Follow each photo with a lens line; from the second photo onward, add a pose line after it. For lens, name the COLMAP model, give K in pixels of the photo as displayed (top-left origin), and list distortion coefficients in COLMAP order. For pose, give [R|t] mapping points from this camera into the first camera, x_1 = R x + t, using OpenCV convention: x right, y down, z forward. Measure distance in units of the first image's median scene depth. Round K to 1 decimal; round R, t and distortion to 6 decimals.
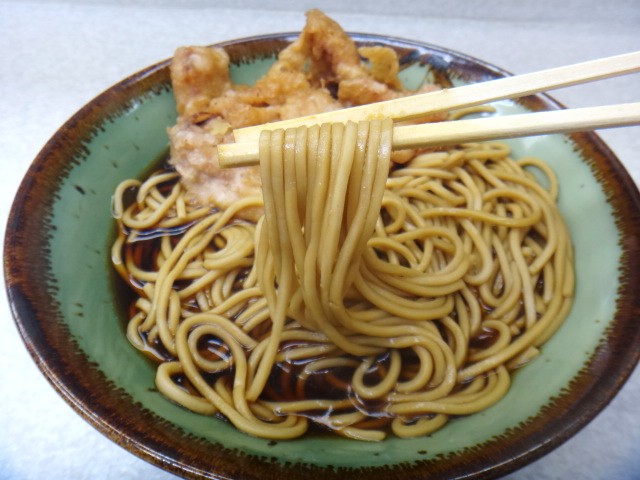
lens RADIAL K [[519.3, 0, 319.8], [0, 519.3, 238.6], [0, 0, 1]] dist [-0.010732, 0.012687]
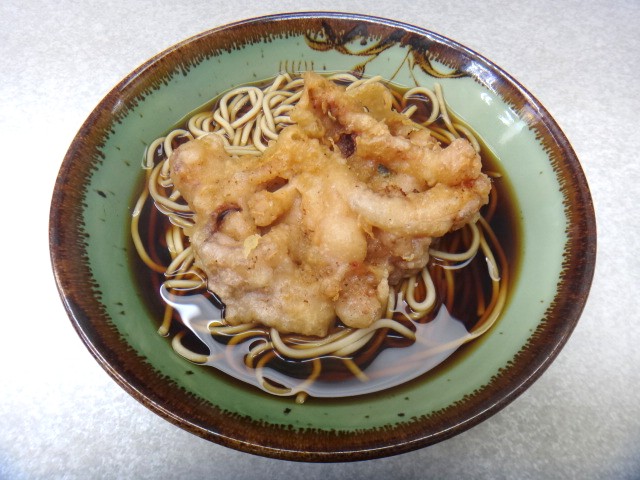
lens RADIAL K [[519.3, 0, 320.6], [0, 519.3, 241.2], [0, 0, 1]] dist [-0.010732, 0.012687]
pose [[0.998919, -0.043832, 0.015477, -0.008077], [0.040270, 0.982312, 0.182870, -0.217939], [-0.023219, -0.182049, 0.983015, -0.174622]]
